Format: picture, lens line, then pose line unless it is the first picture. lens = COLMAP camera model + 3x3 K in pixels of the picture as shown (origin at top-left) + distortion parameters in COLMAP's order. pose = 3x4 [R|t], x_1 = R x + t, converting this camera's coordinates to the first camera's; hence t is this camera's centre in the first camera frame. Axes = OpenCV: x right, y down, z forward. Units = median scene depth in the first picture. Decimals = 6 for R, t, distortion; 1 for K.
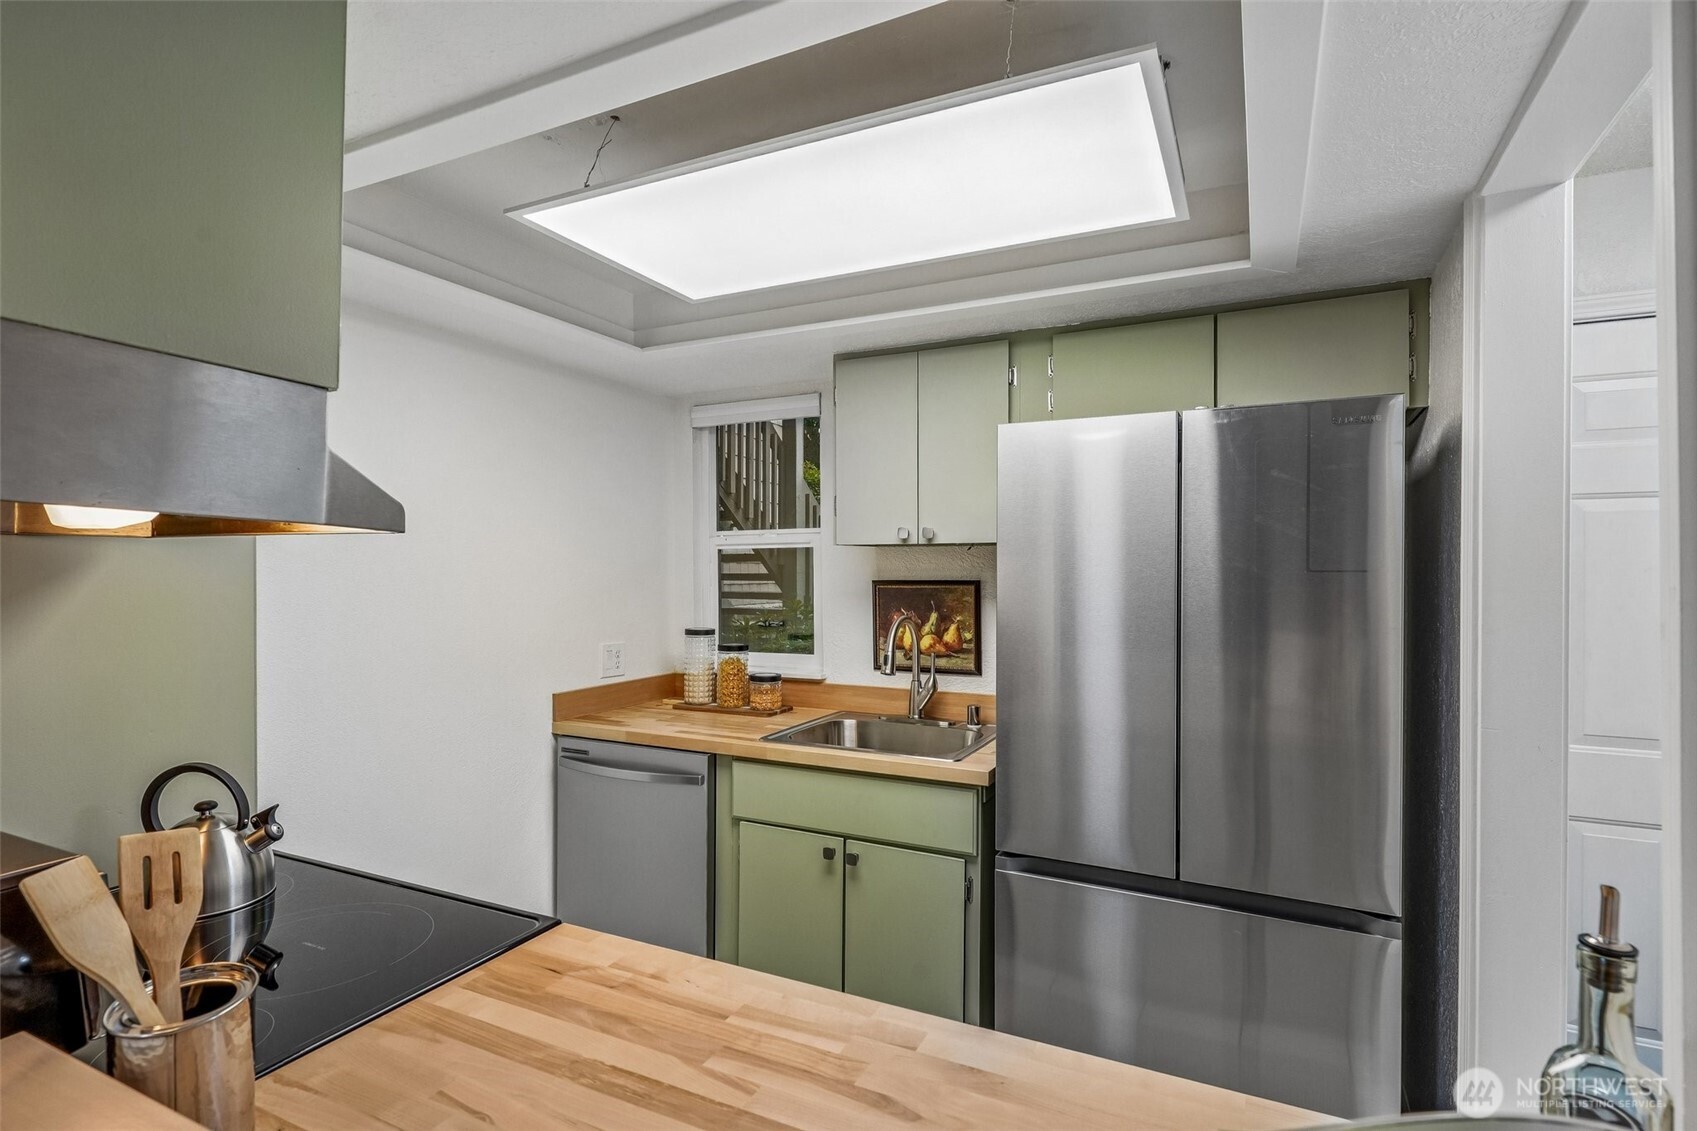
lens RADIAL K [[833.3, 0, 842.1], [0, 833.3, 571.0], [0, 0, 1]] dist [0.012343, -0.010124]
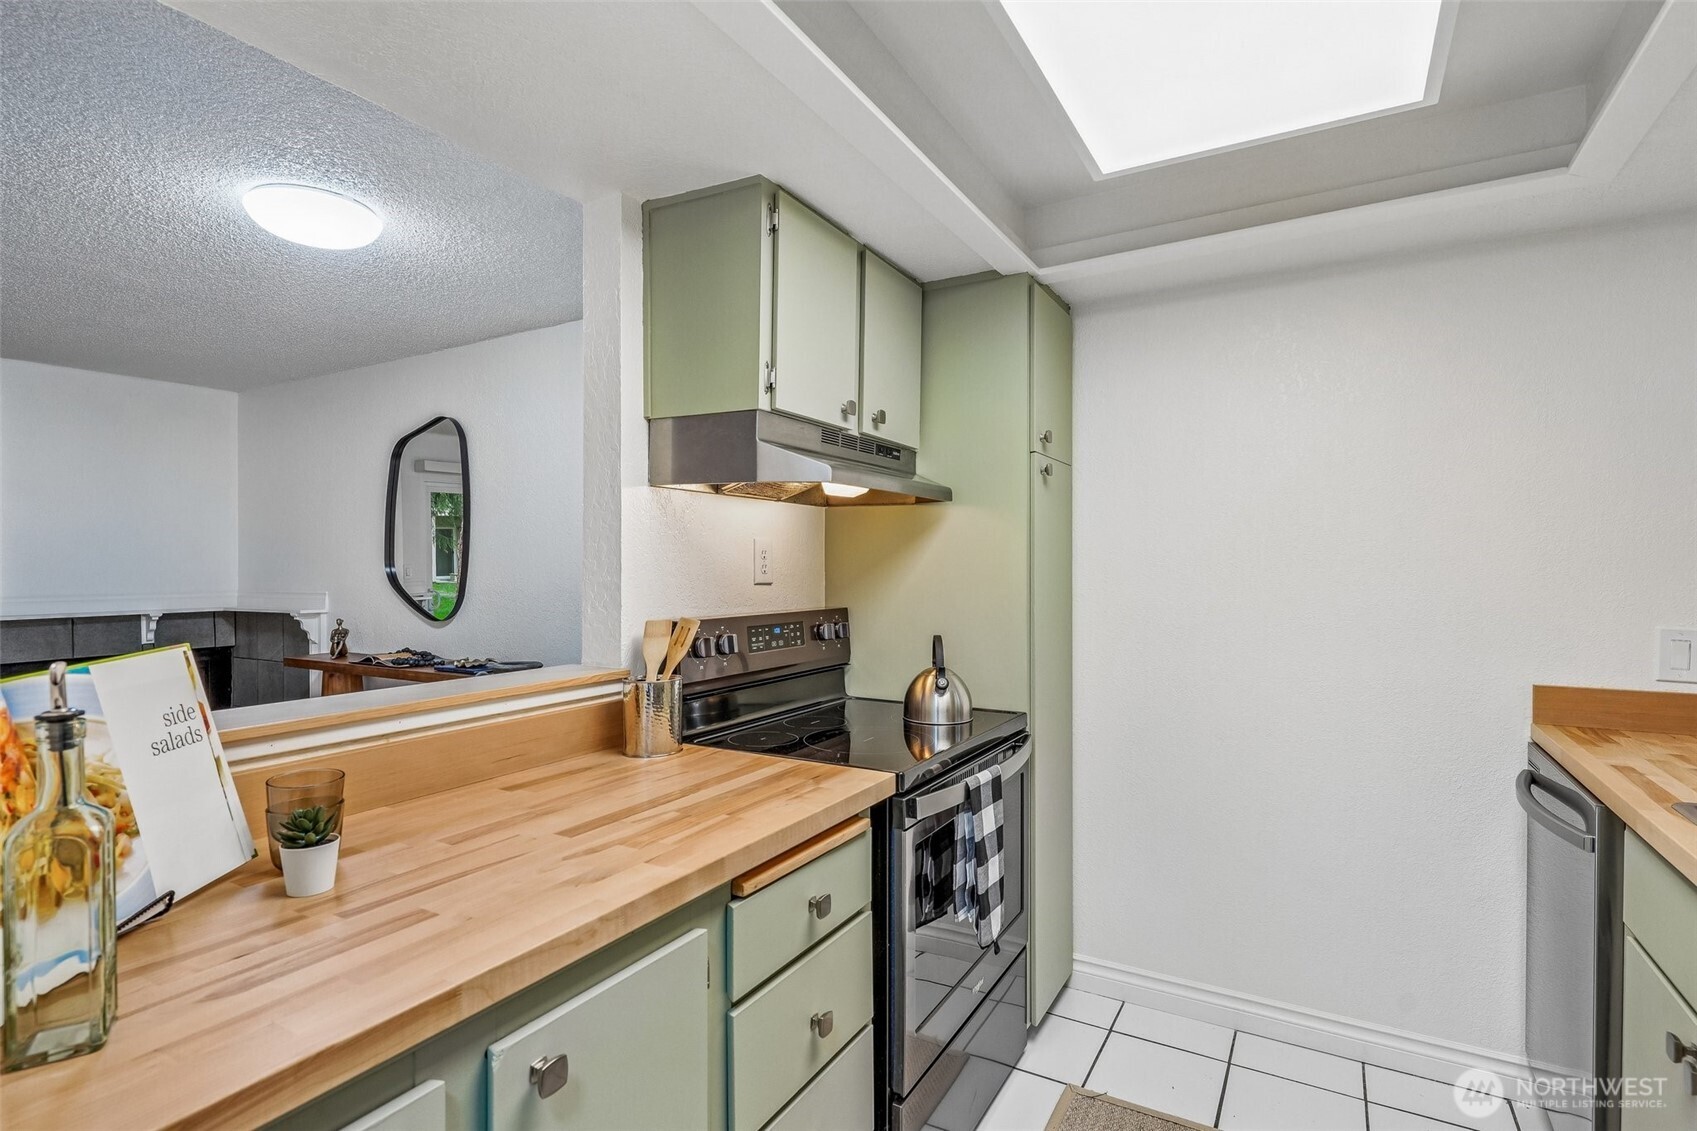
lens RADIAL K [[833.3, 0, 838.0], [0, 833.3, 561.4], [0, 0, 1]] dist [0.012343, -0.010124]
pose [[-0.080596, -0.009029, -0.996706, 0.415637], [-0.003957, 0.999954, -0.008738, 0.048034], [0.996739, 0.003239, -0.080628, 0.447697]]
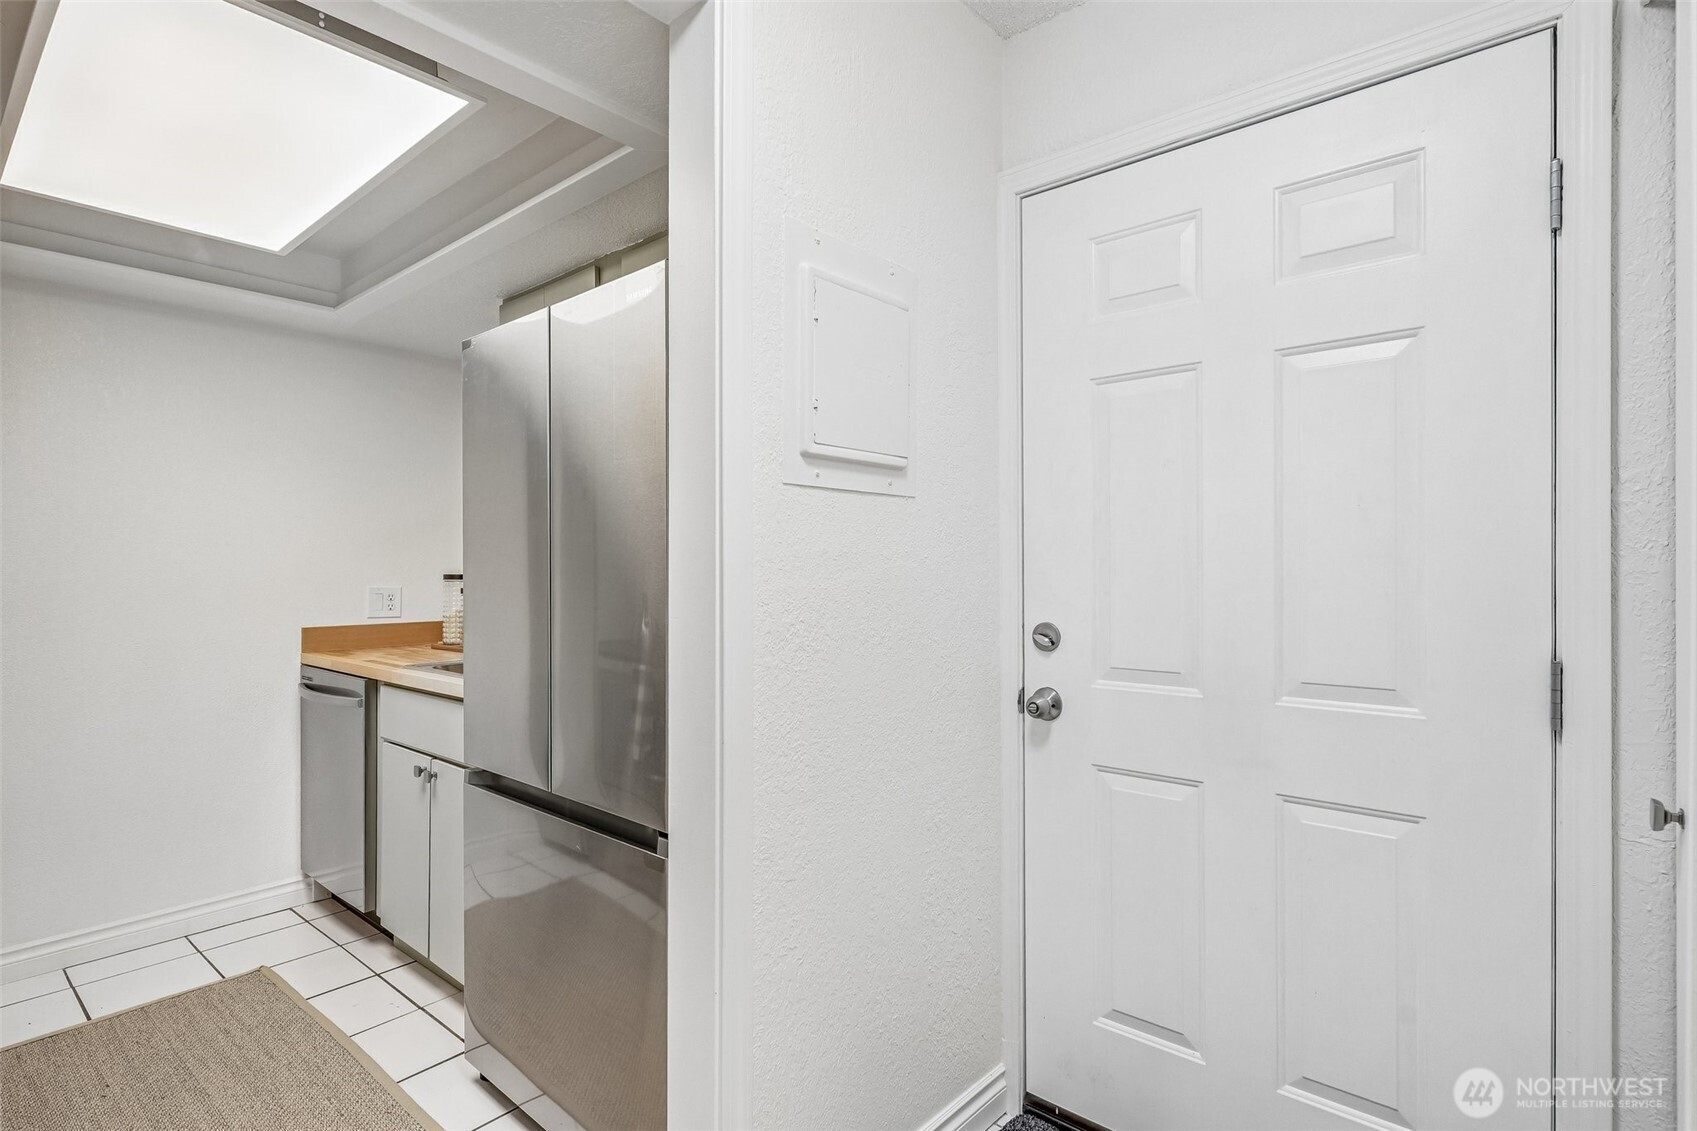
lens RADIAL K [[833.3, 0, 846.2], [0, 833.3, 568.6], [0, 0, 1]] dist [0.012343, -0.010124]
pose [[0.967522, -0.005787, -0.252719, 0.624097], [0.005247, 0.999982, -0.002810, 0.073776], [0.252731, 0.001393, 0.967536, 0.101555]]
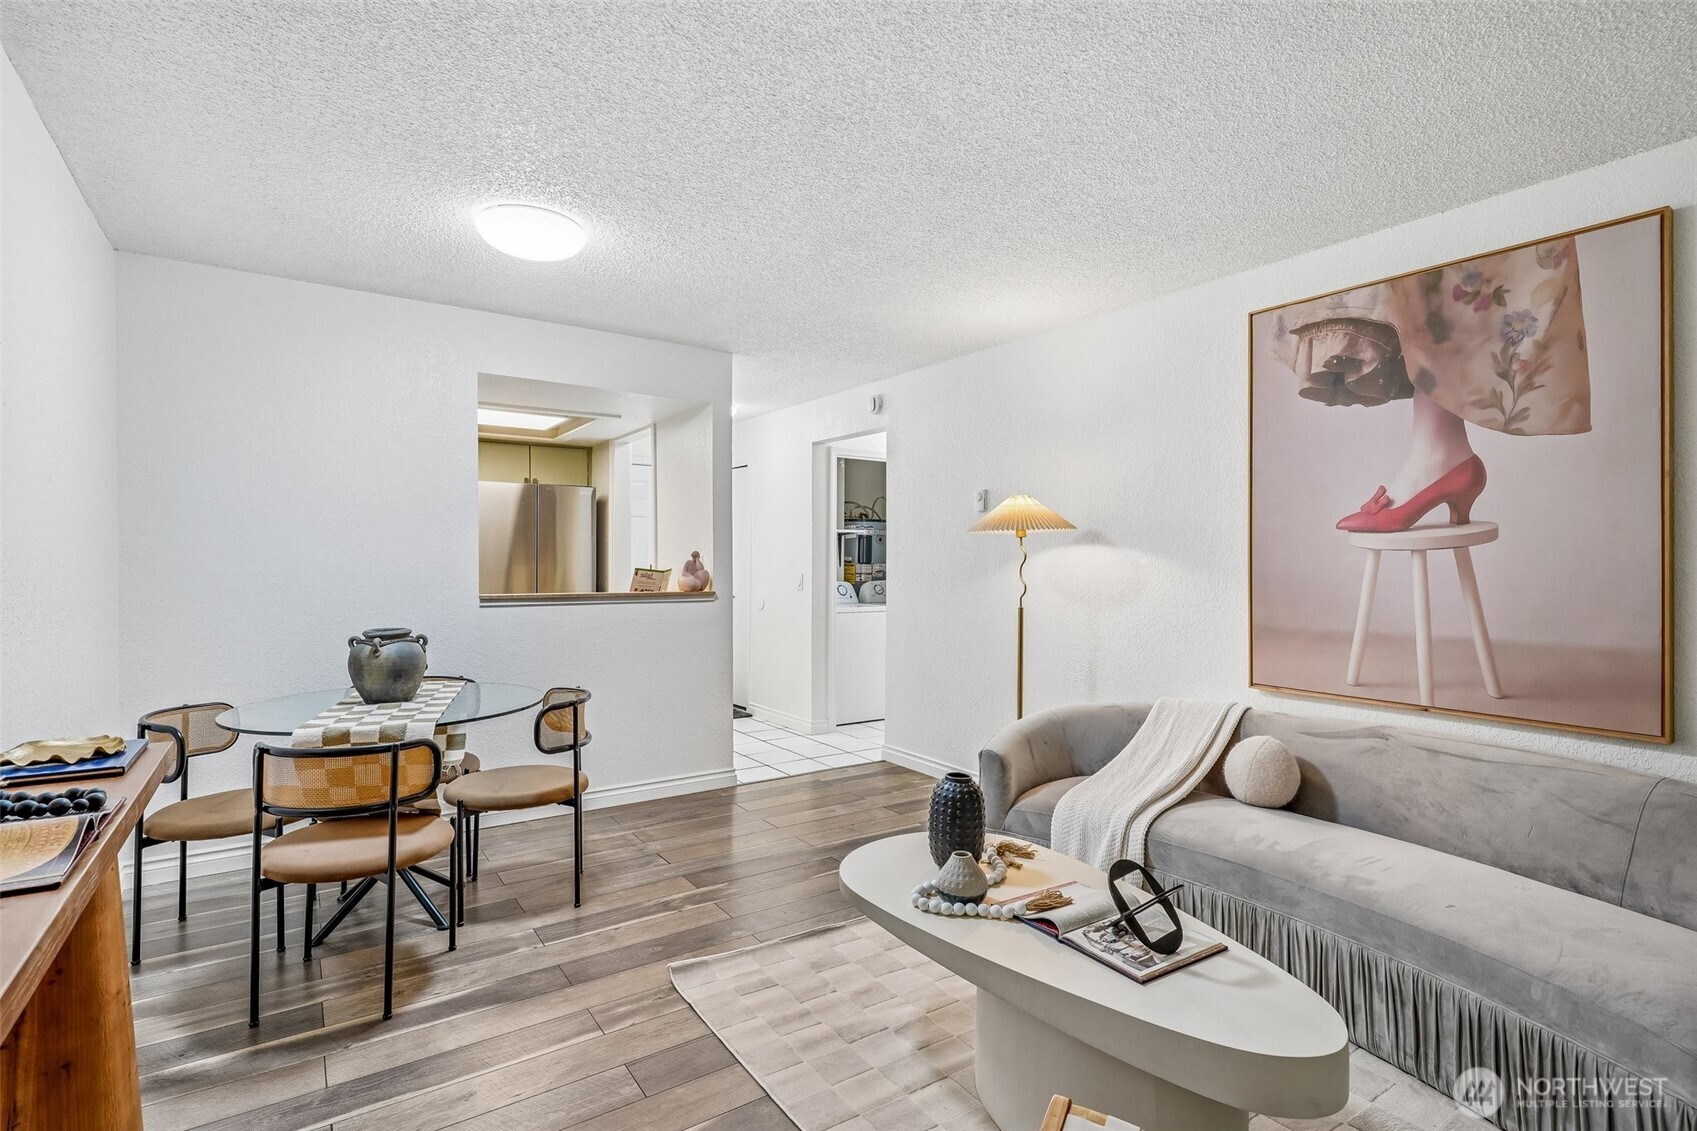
lens RADIAL K [[833.3, 0, 850.0], [0, 833.3, 565.1], [0, 0, 1]] dist [0.012343, -0.010124]
pose [[0.493229, -0.004145, 0.869889, -1.136542], [0.002229, 0.999991, 0.003502, 0.071328], [-0.869897, 0.000212, 0.493234, -1.033590]]
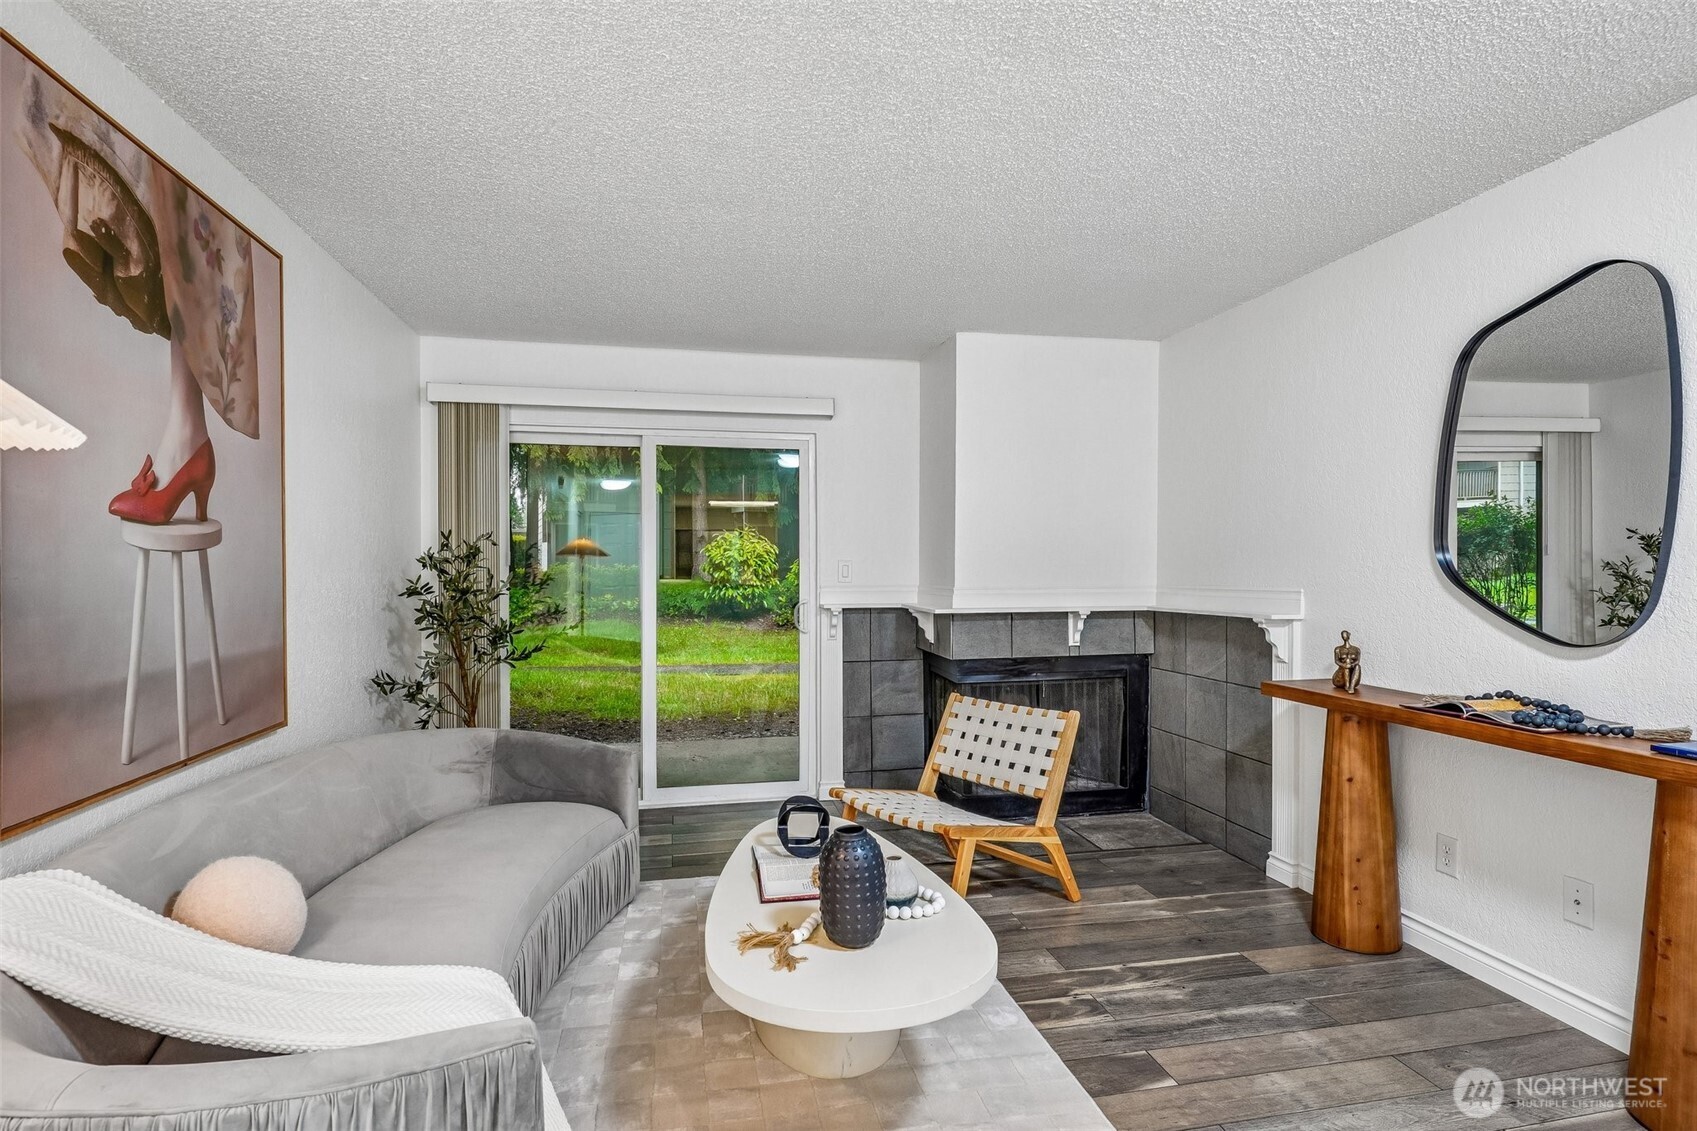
lens RADIAL K [[833.3, 0, 874.8], [0, 833.3, 572.7], [0, 0, 1]] dist [0.012343, -0.010124]
pose [[-0.769333, 0.001723, -0.638846, 0.032054], [-0.004611, 0.999955, 0.008250, 0.067624], [0.638831, 0.009293, -0.769291, -0.199781]]
